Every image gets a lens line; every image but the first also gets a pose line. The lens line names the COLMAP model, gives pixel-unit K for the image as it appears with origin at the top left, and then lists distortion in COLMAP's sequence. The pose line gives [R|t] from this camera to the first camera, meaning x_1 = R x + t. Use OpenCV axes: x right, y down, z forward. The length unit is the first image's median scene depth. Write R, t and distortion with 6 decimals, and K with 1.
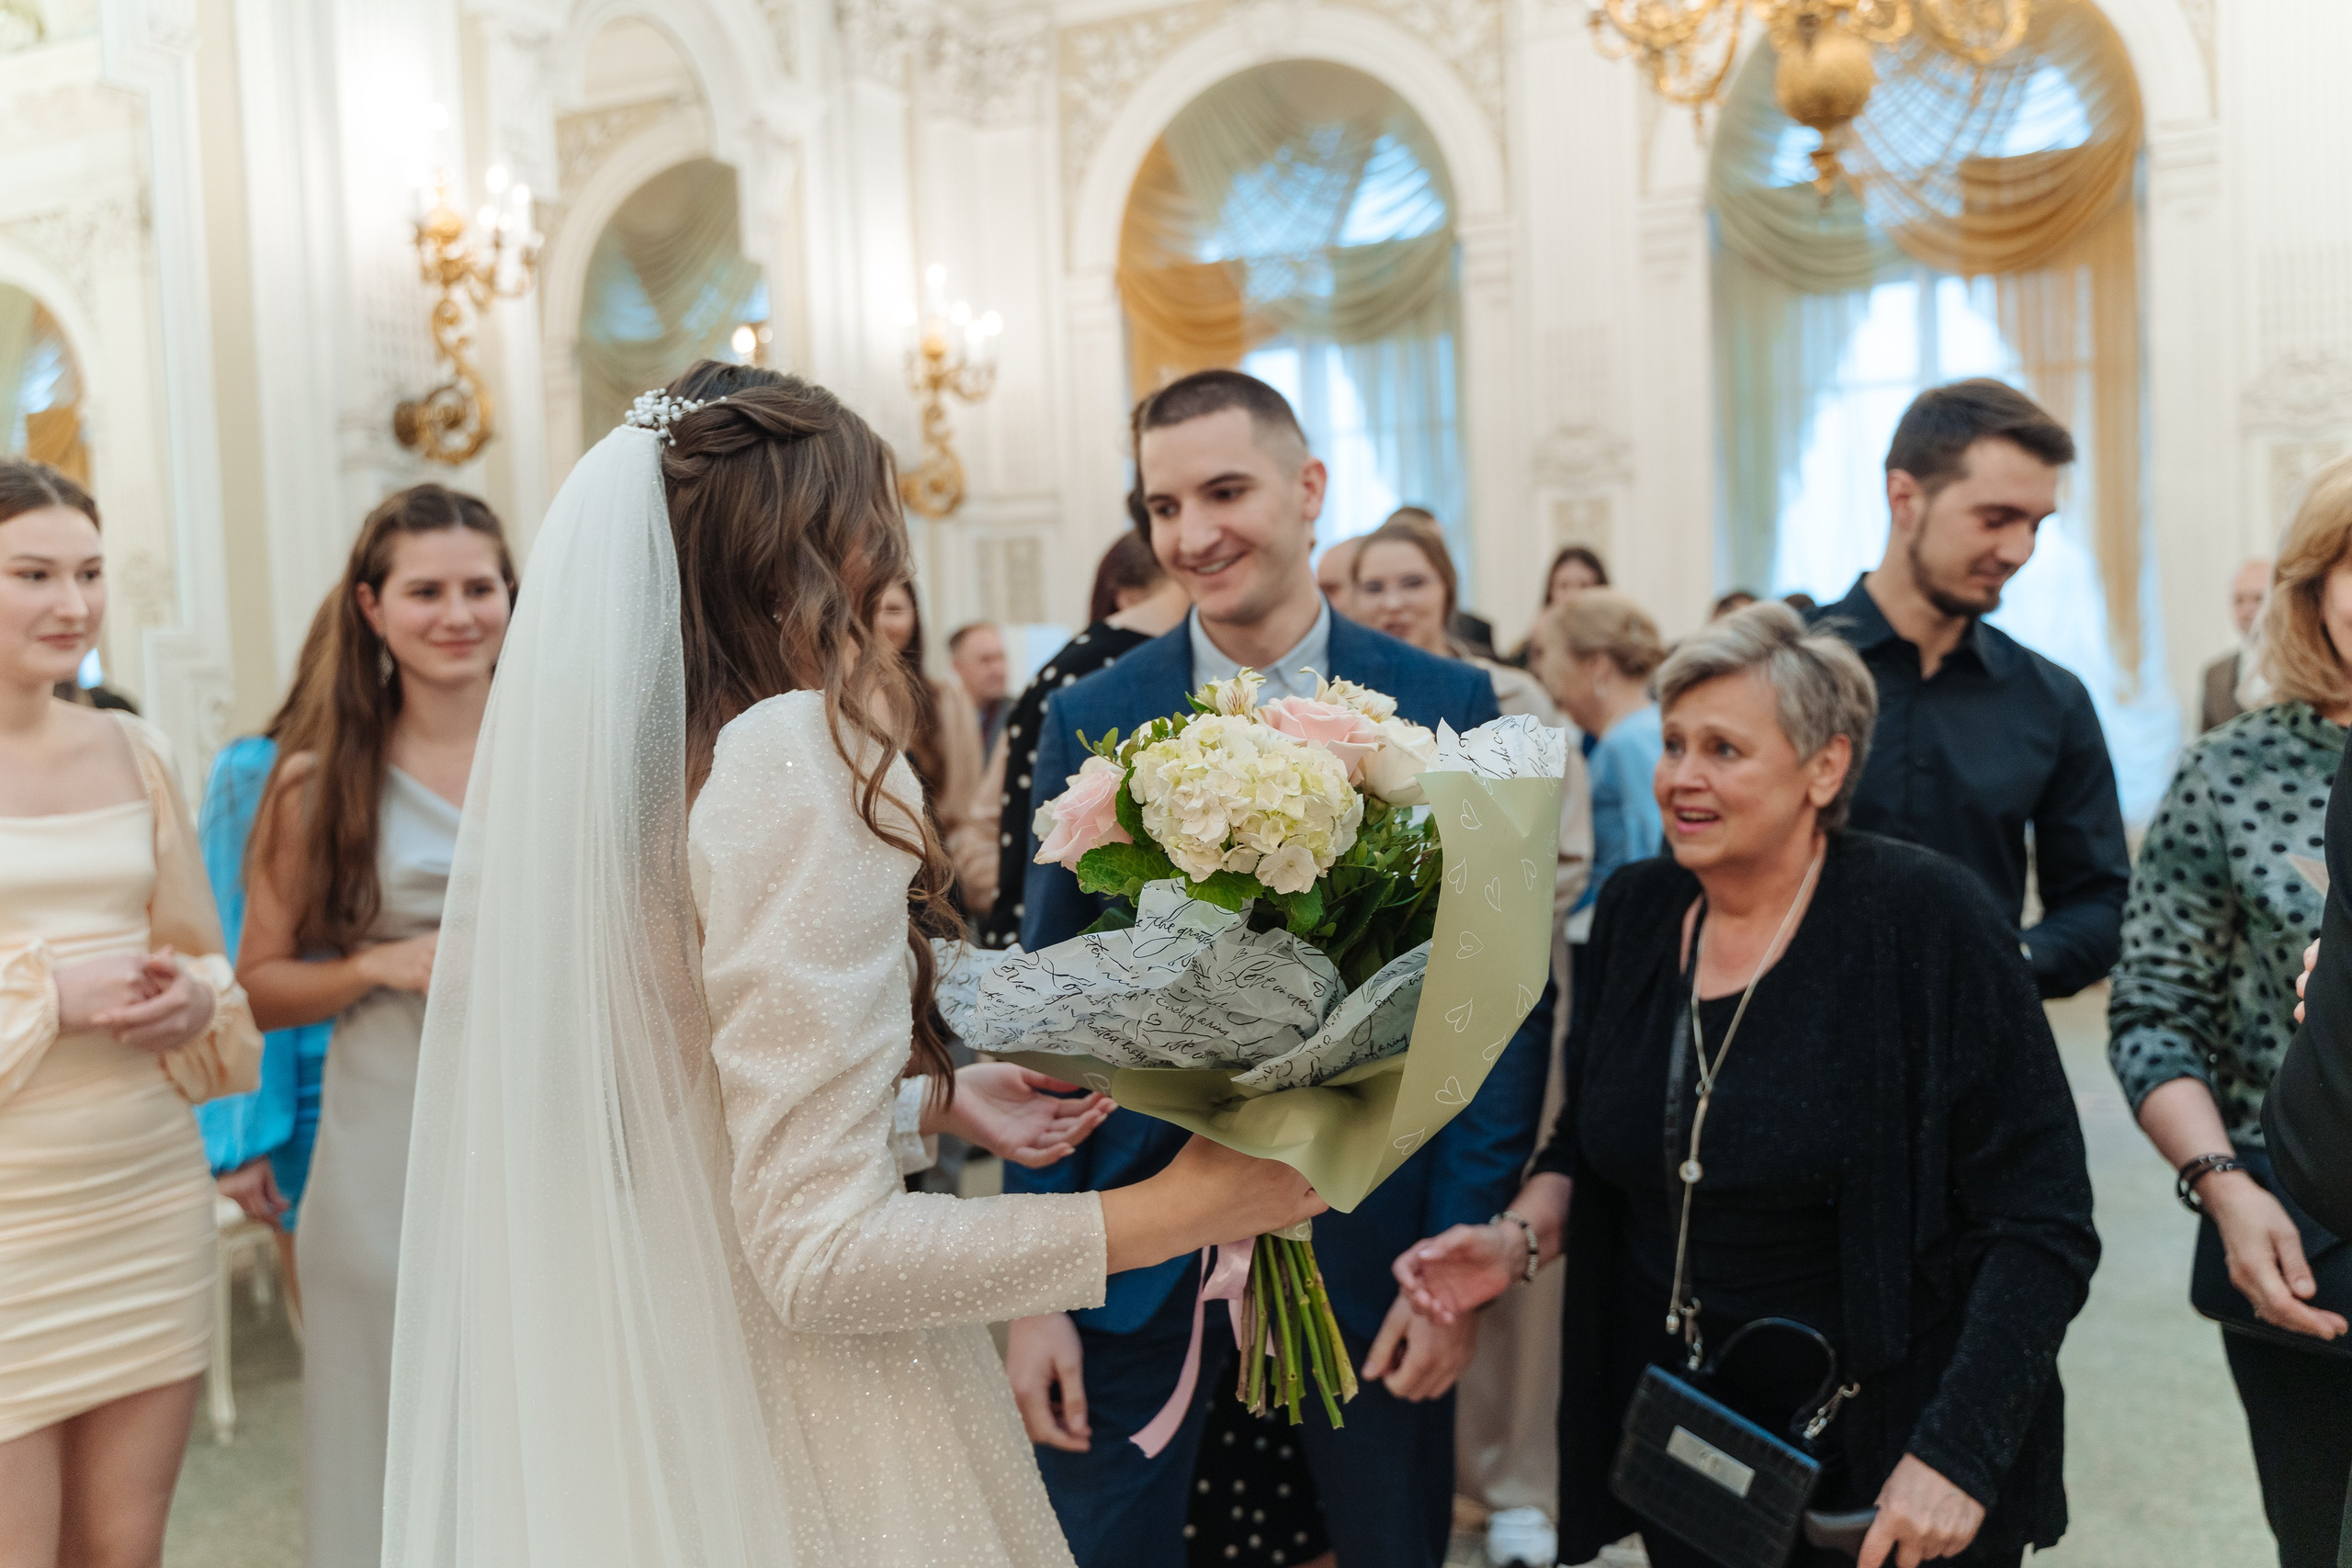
lens RADIAL K [[2078.5, 0, 1173.5], [0, 2078.5, 777.6], [0, 0, 1]] dist [0.007890, -0.009127]
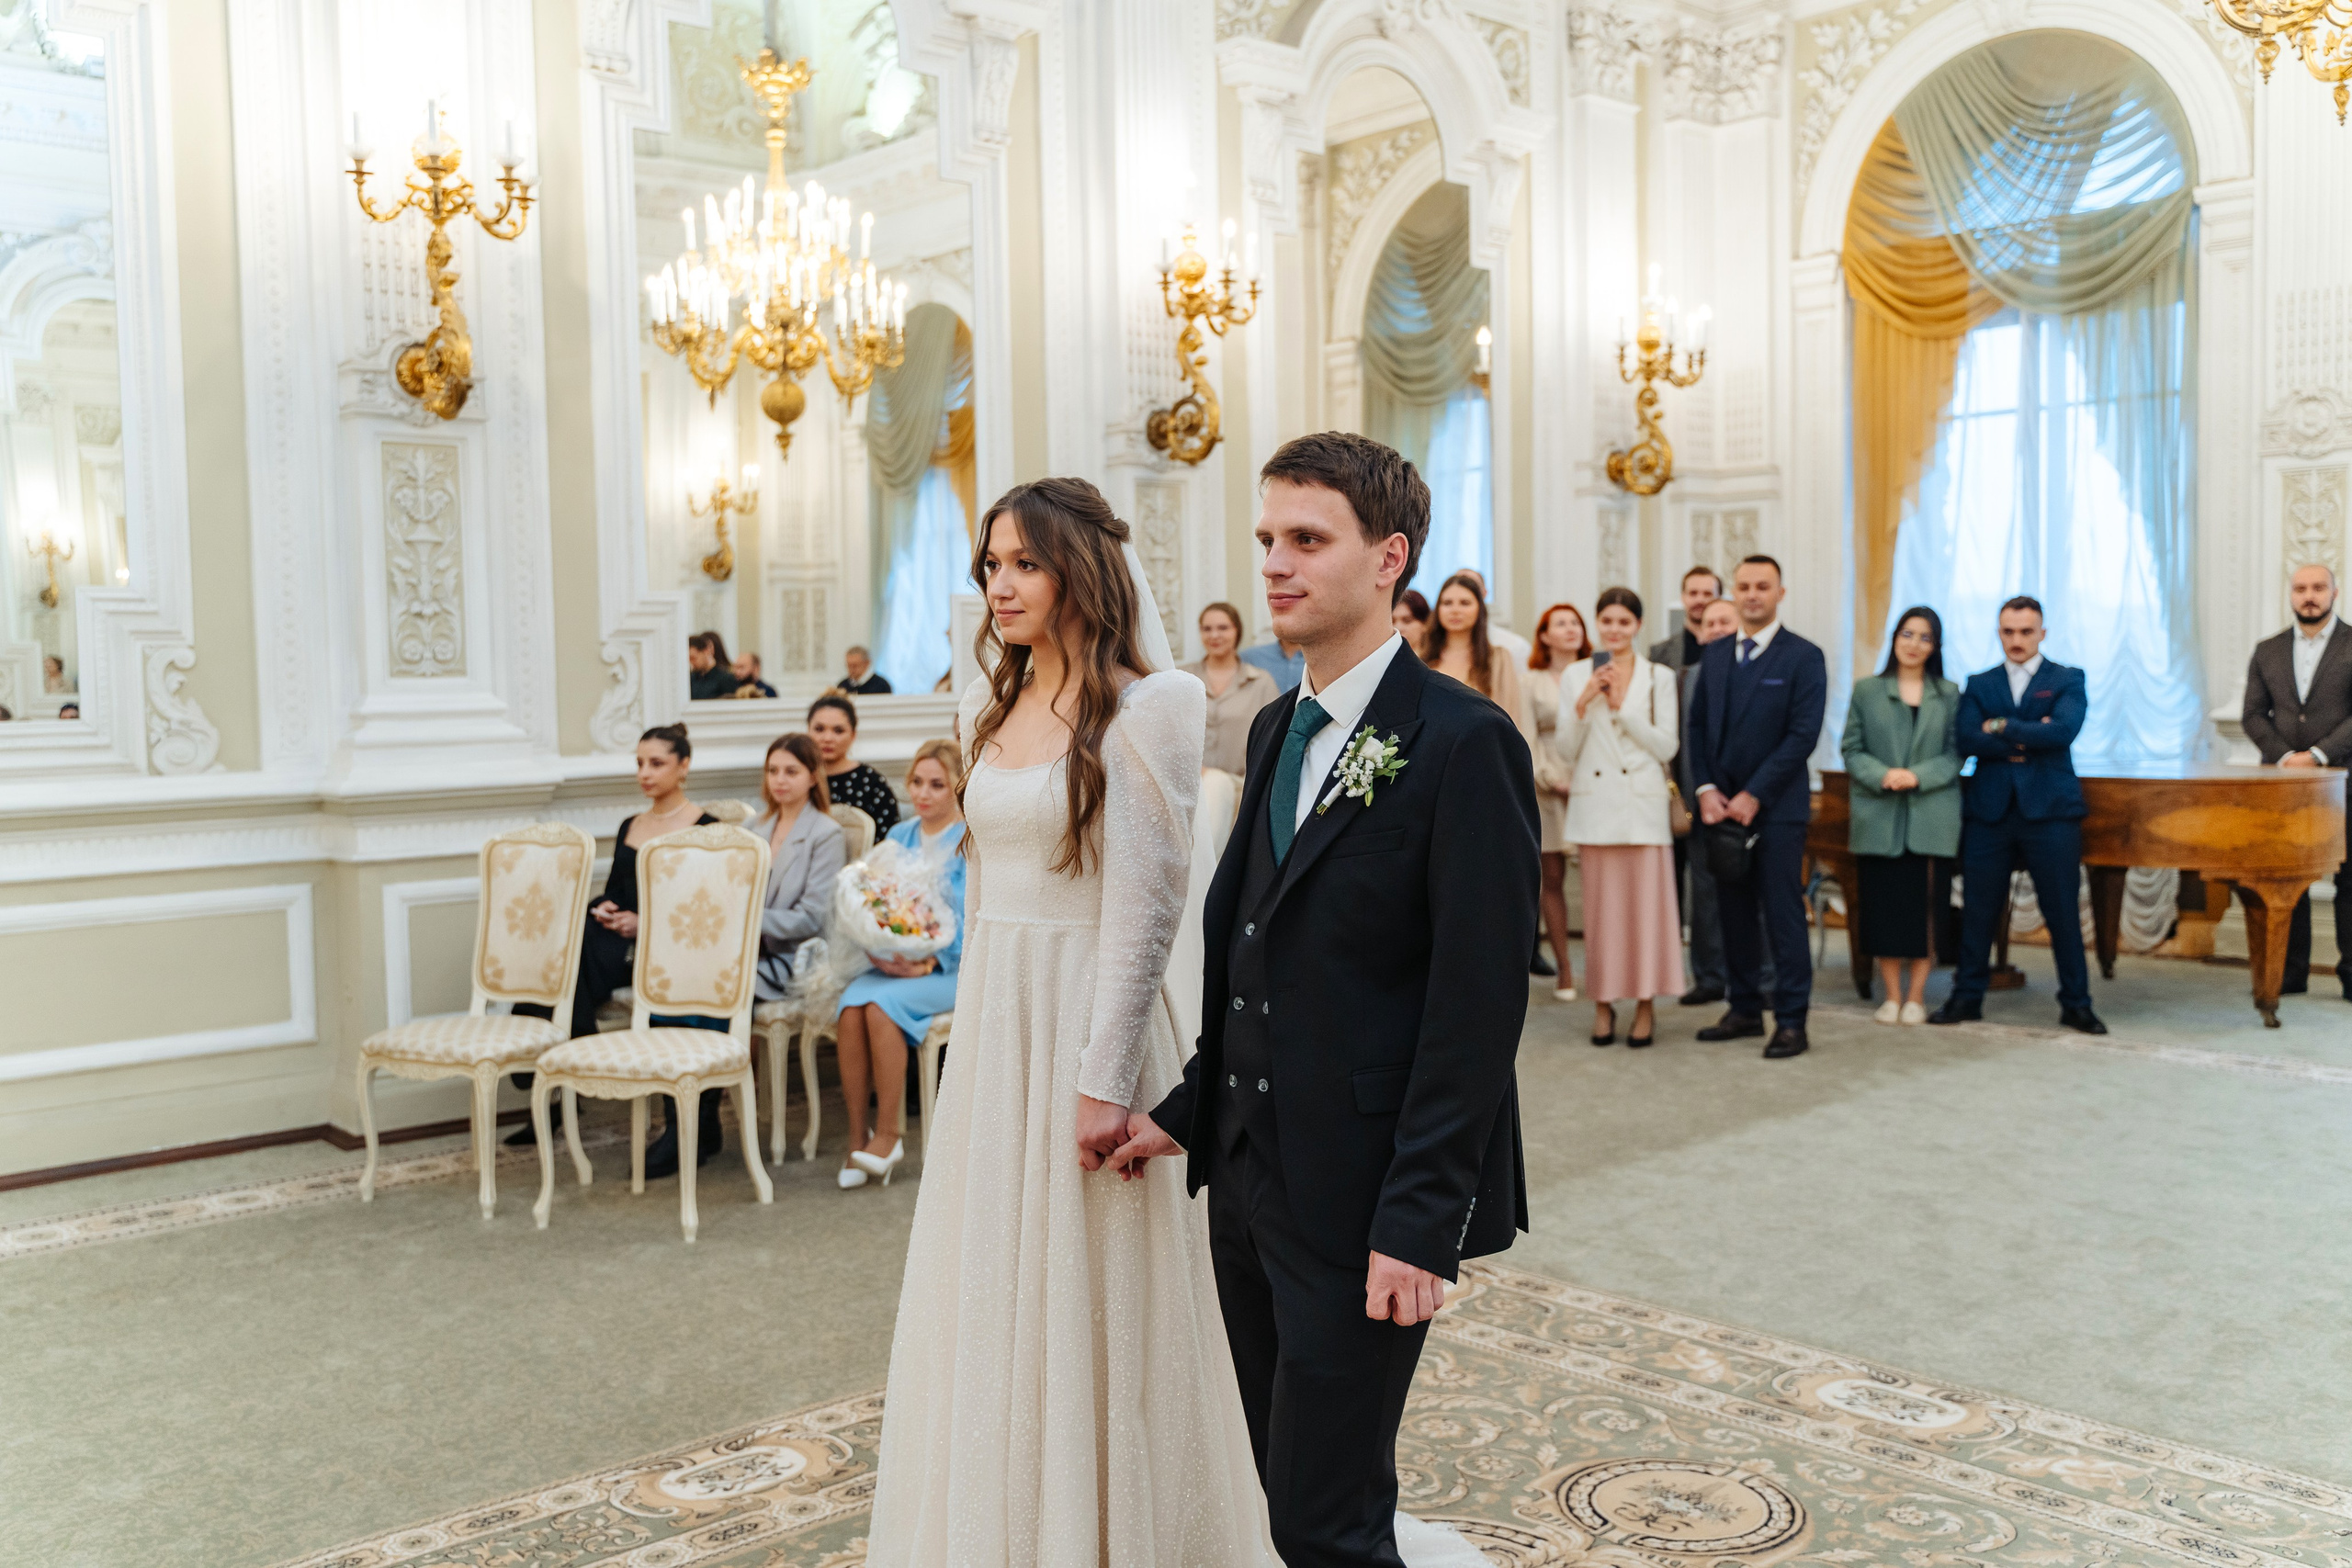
lens RADIAL K [[2067.5, 0, 1172.3], [0, 2067.5, 780.0], [0, 0, 1]] dist [0.005271, -0.005470]
pose [[0.911853, 0.046537, -0.407871, 0.113053], [-0.037298, 0.998836, 0.030579, -0.000118], [0.408819, -0.012671, 0.912527, -0.091436]]
